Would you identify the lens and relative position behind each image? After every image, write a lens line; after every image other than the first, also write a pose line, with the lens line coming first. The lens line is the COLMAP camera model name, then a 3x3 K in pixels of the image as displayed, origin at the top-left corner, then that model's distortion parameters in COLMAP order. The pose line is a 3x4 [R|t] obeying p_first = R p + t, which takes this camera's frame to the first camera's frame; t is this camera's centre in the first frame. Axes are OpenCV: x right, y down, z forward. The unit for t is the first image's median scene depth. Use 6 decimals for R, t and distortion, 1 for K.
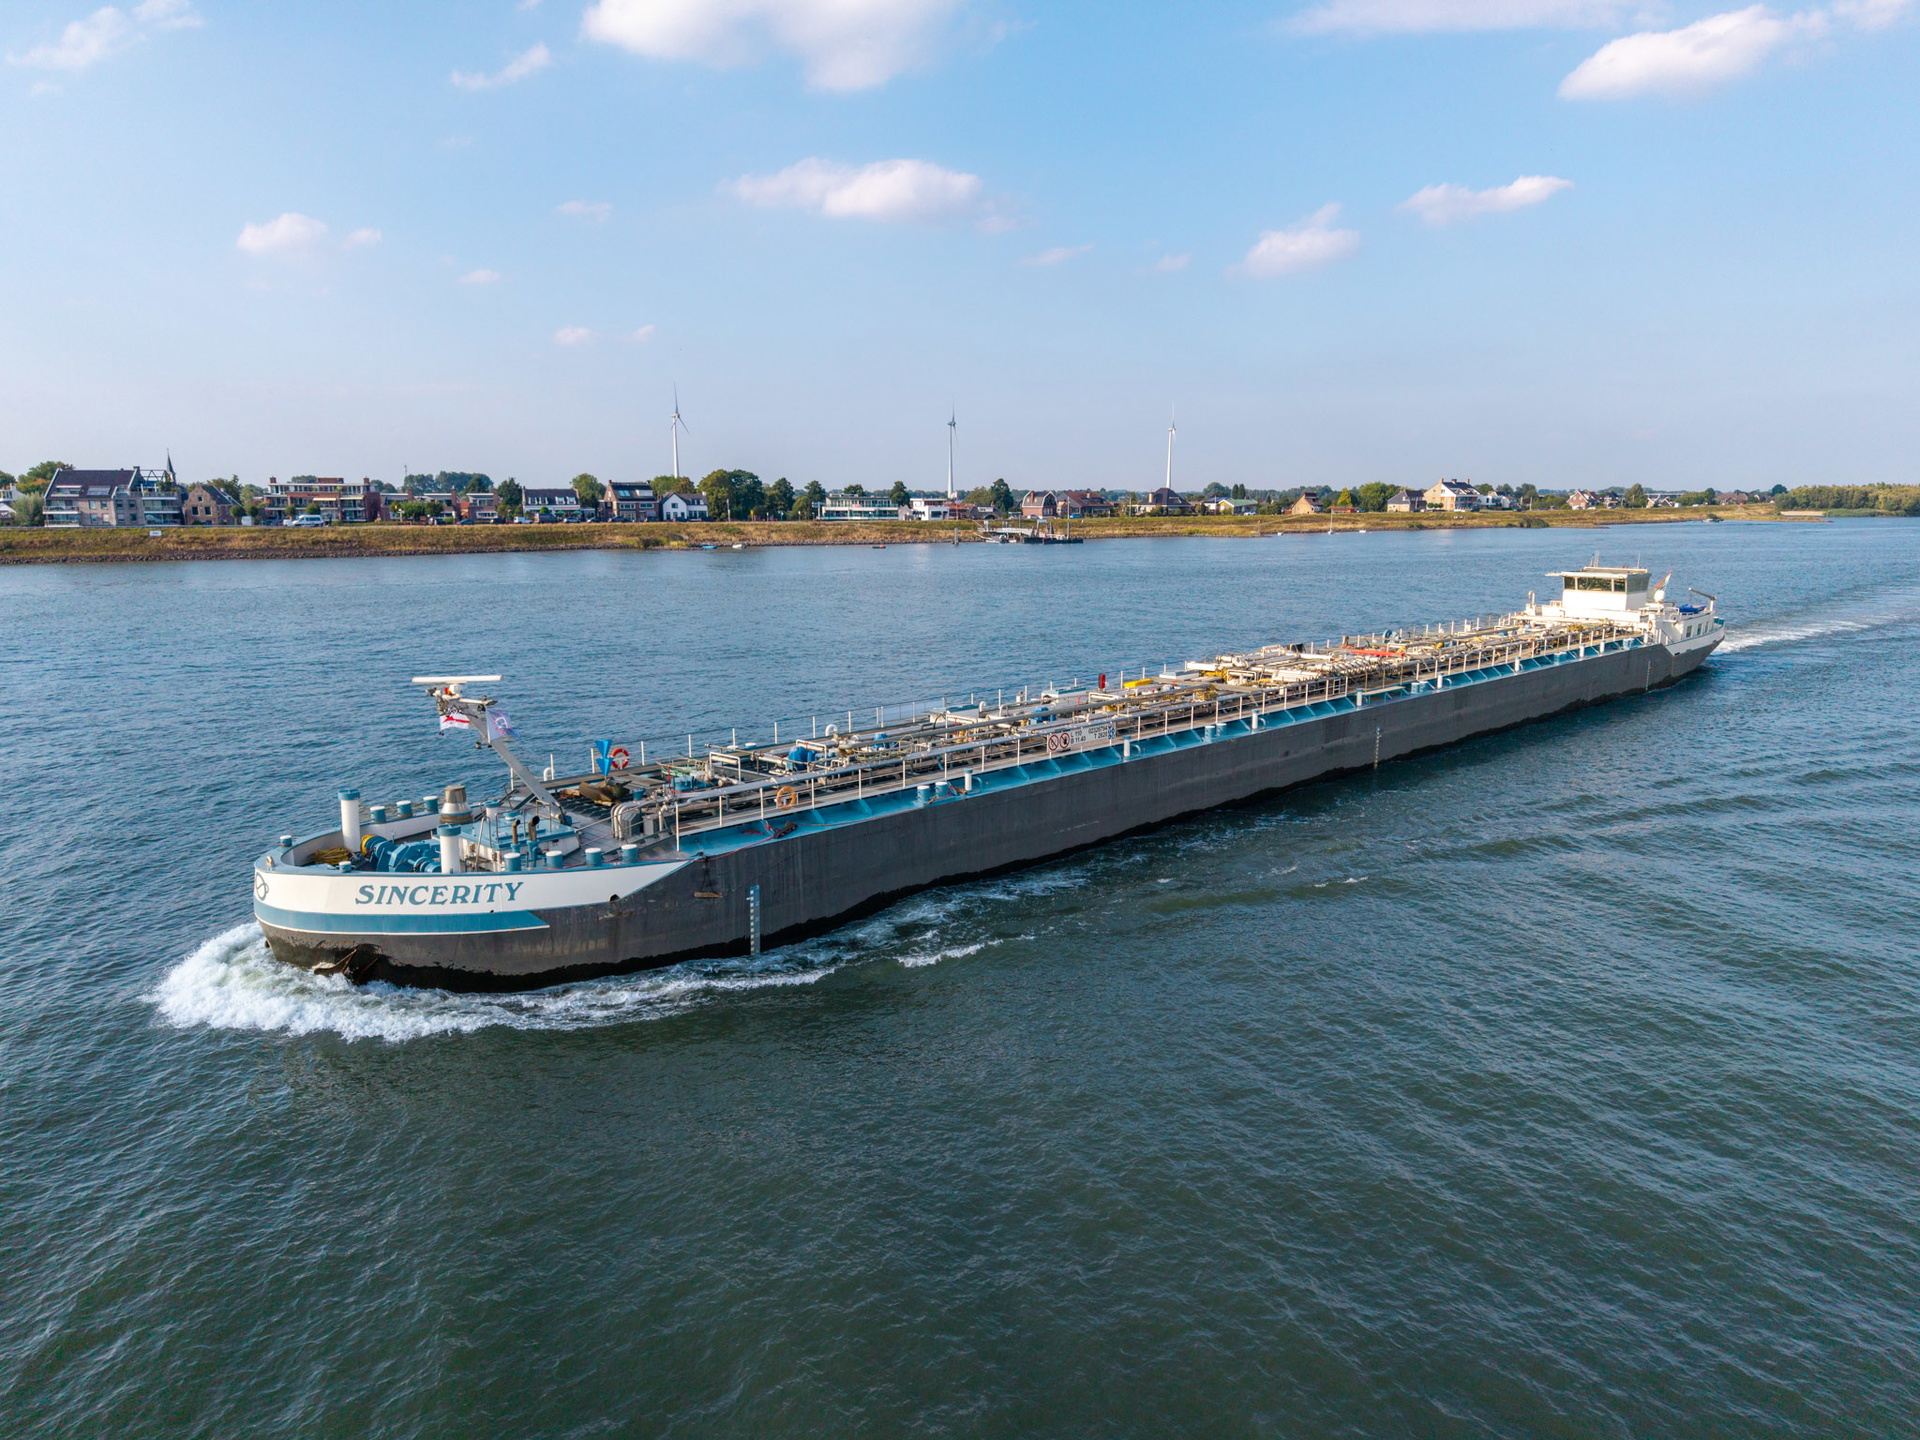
lens RADIAL K [[1407.3, 0, 960.0], [0, 1407.3, 720.0], [0, 0, 1]] dist [0.021652, -0.002540]
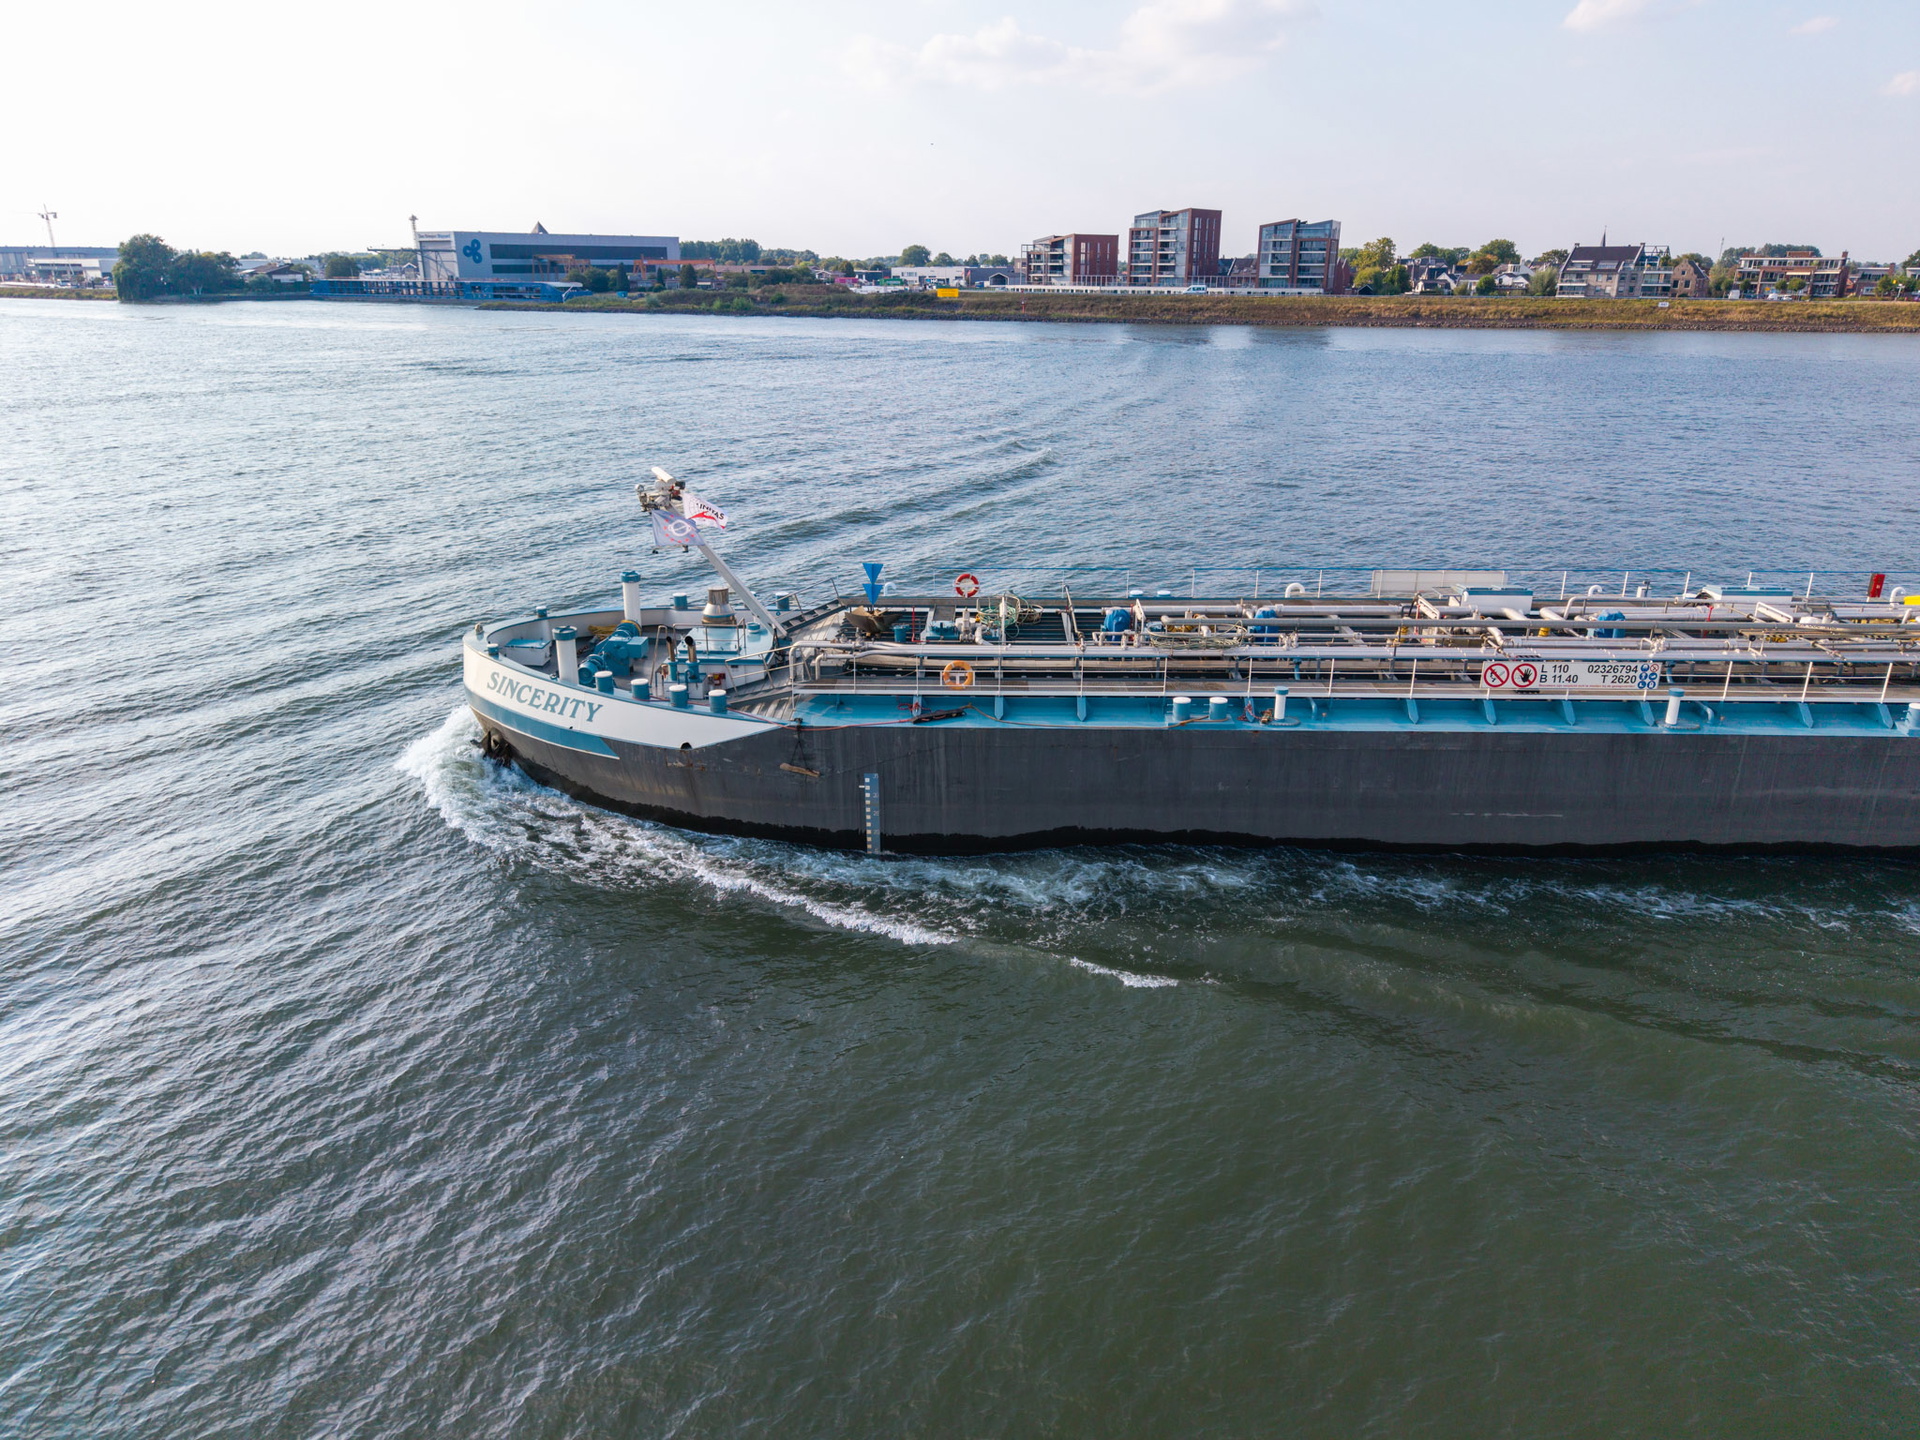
lens RADIAL K [[1407.3, 0, 960.0], [0, 1407.3, 720.0], [0, 0, 1]] dist [0.021652, -0.002540]
pose [[0.653448, 0.225001, -0.722759, 0.451097], [-0.115380, 0.973252, 0.198667, -0.075126], [0.748127, -0.046427, 0.661930, 0.503628]]
